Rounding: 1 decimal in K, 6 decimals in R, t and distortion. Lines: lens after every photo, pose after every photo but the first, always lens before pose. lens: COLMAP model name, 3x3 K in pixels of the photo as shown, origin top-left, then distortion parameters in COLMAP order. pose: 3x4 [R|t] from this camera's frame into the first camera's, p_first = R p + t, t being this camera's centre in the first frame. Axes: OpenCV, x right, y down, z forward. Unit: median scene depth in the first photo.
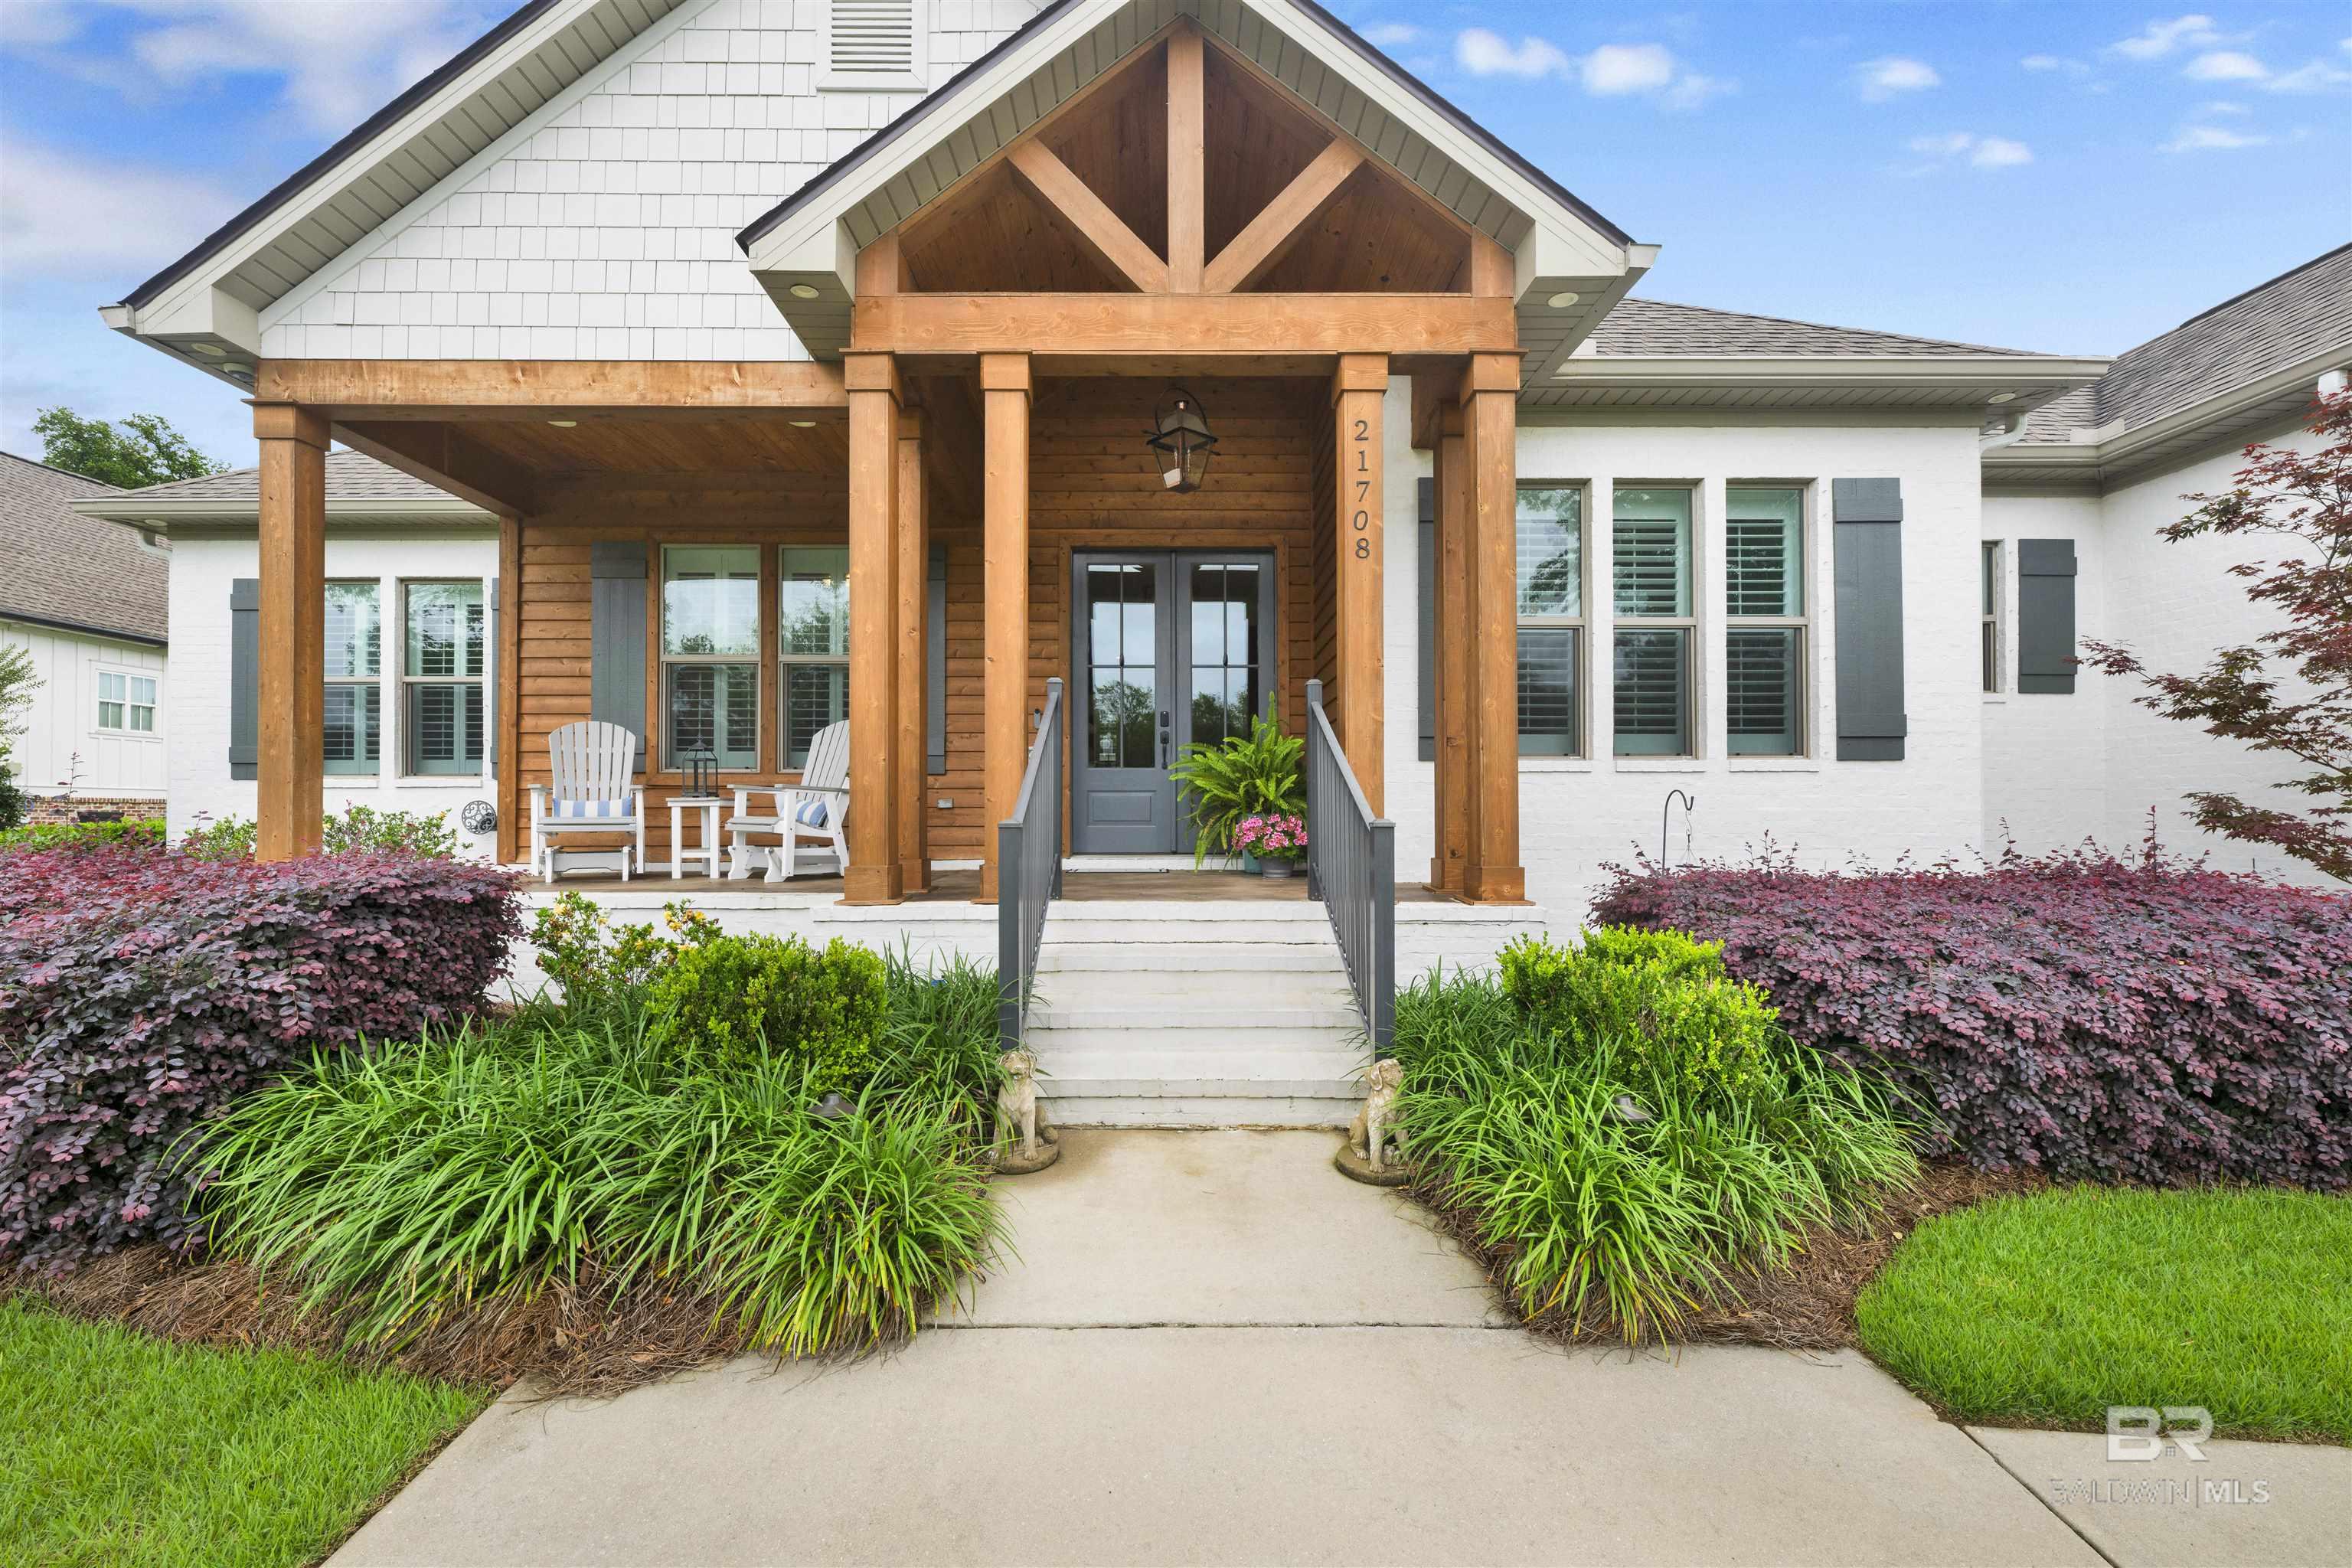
lens RADIAL K [[990.4, 0, 1172.2], [0, 990.4, 800.4], [0, 0, 1]] dist [-0.001840, 0.000039]
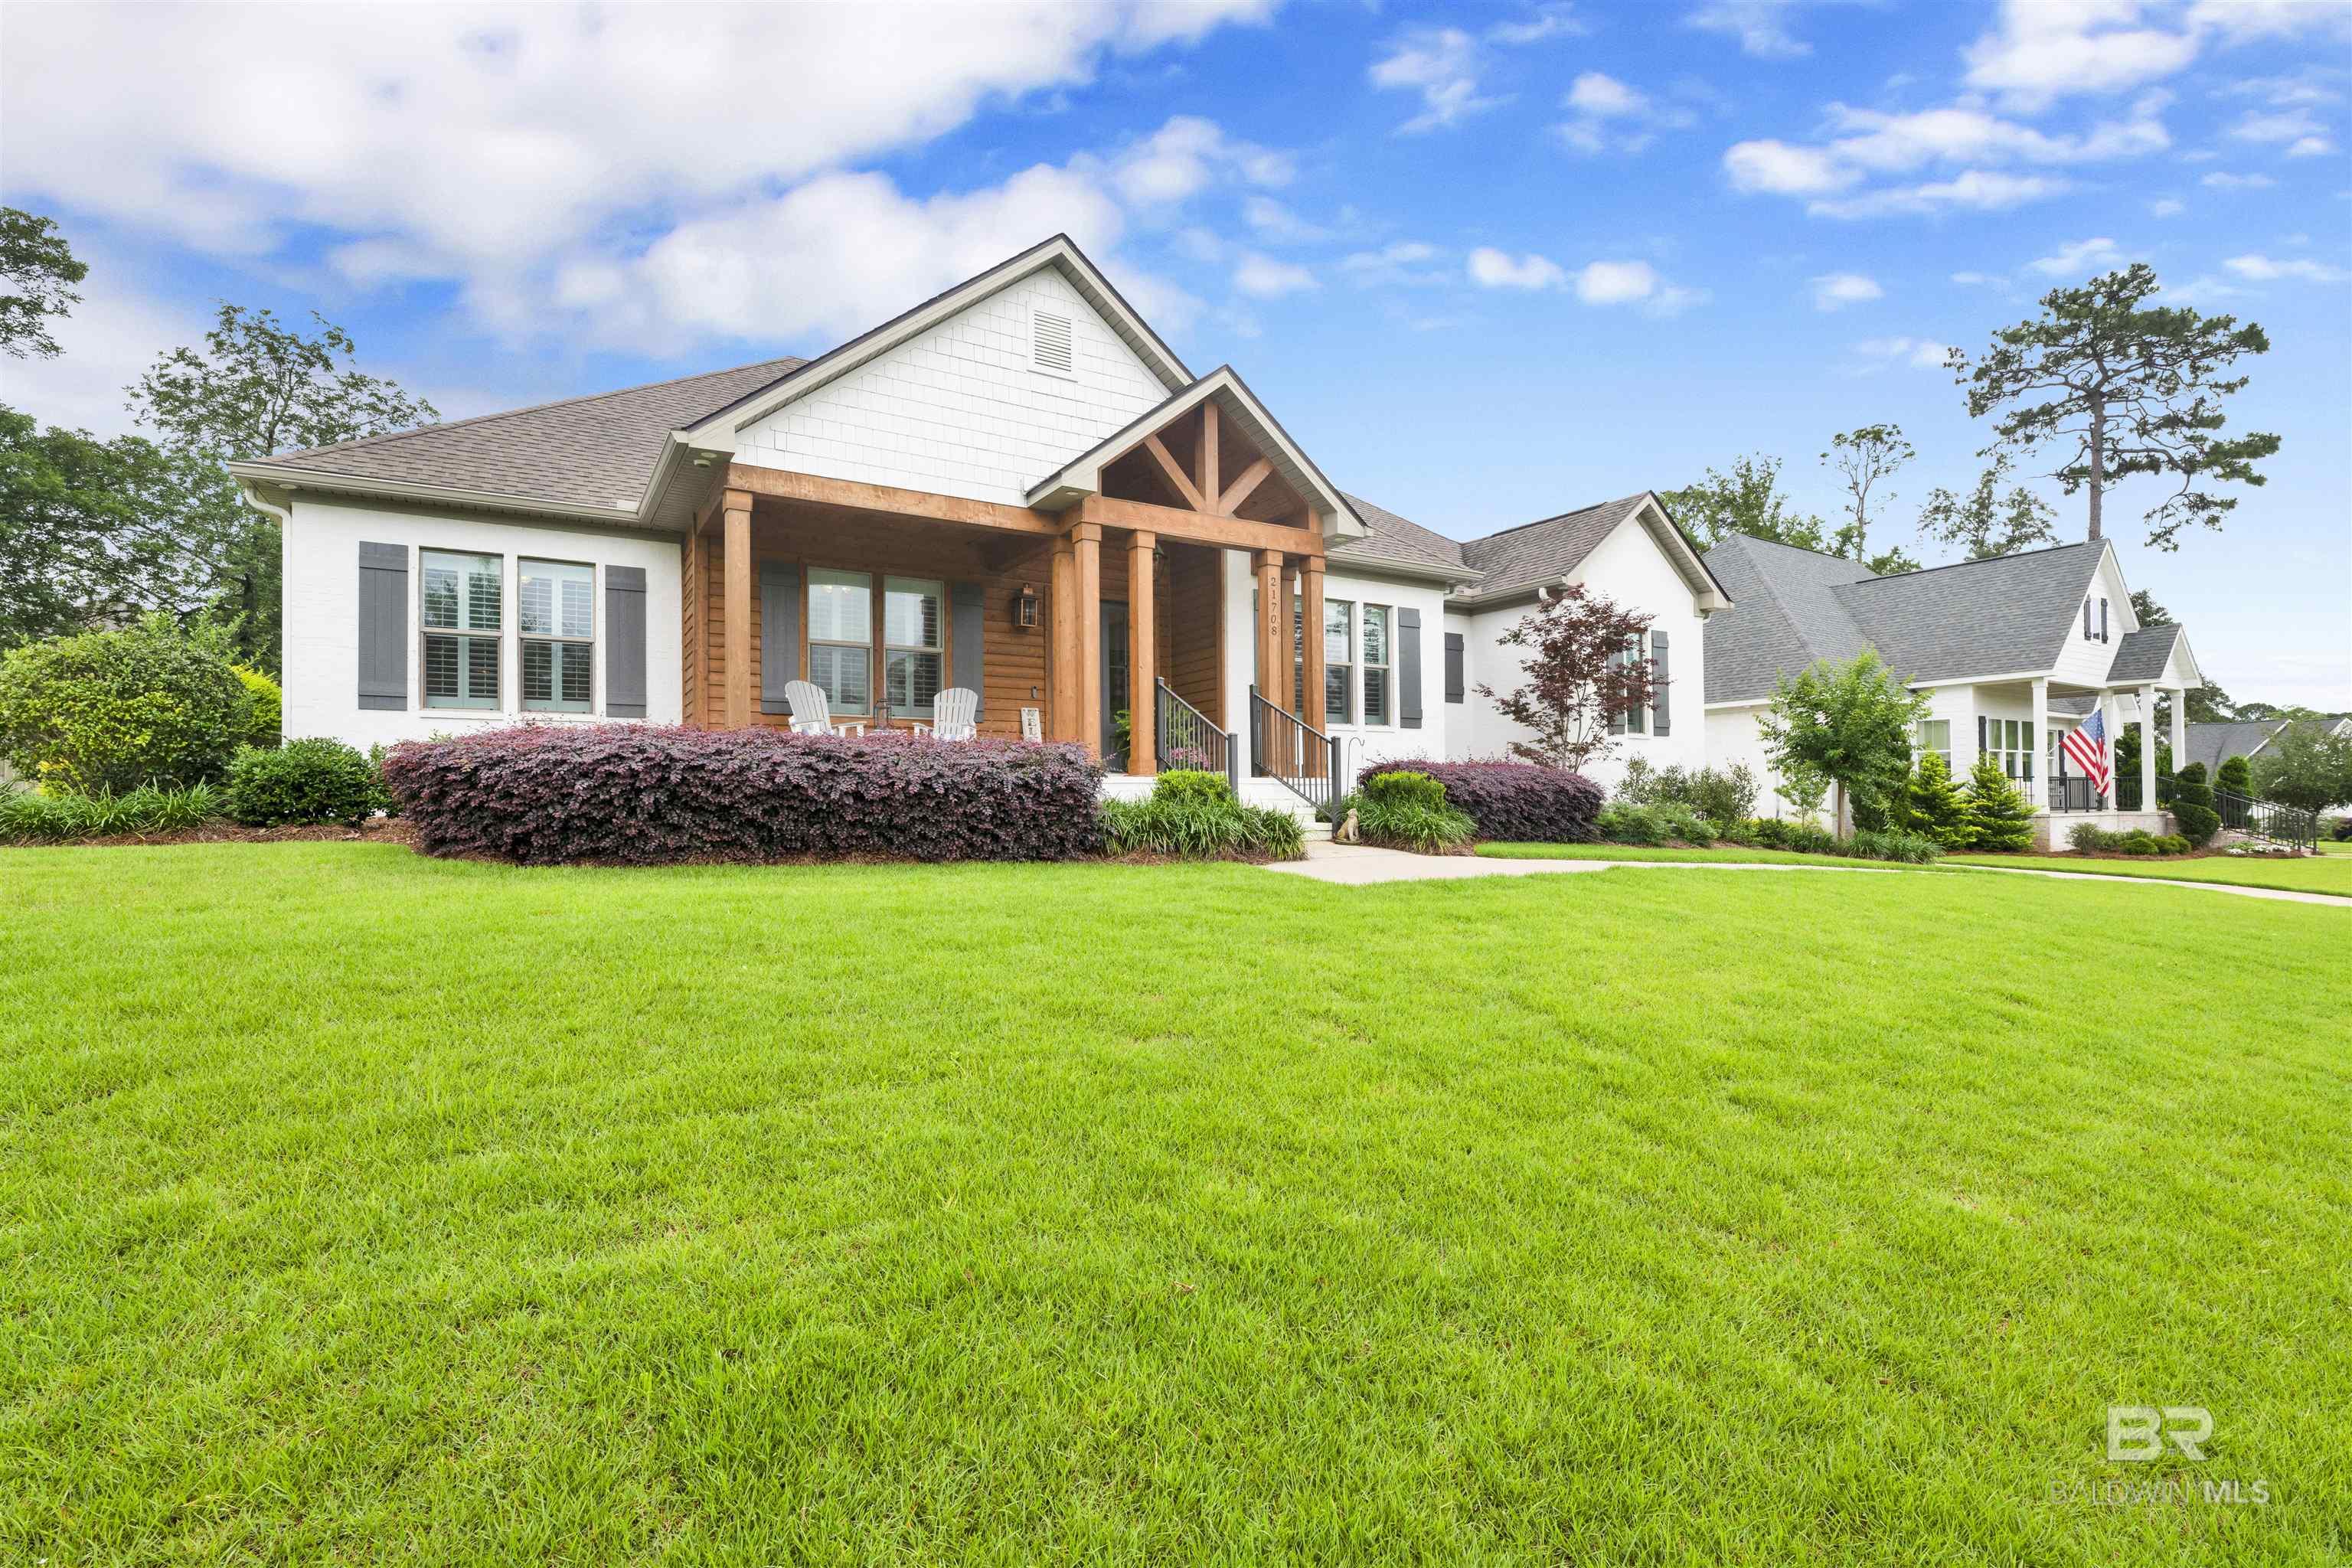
lens RADIAL K [[1069.2, 0, 1176.0], [0, 1069.2, 784.0], [0, 0, 1]] dist [0.000003, -0.000038]
pose [[0.851169, 0.003441, 0.524880, -1.241802], [-0.001087, 0.999988, -0.004792, 0.117970], [-0.524891, 0.003508, 0.851162, -0.981593]]
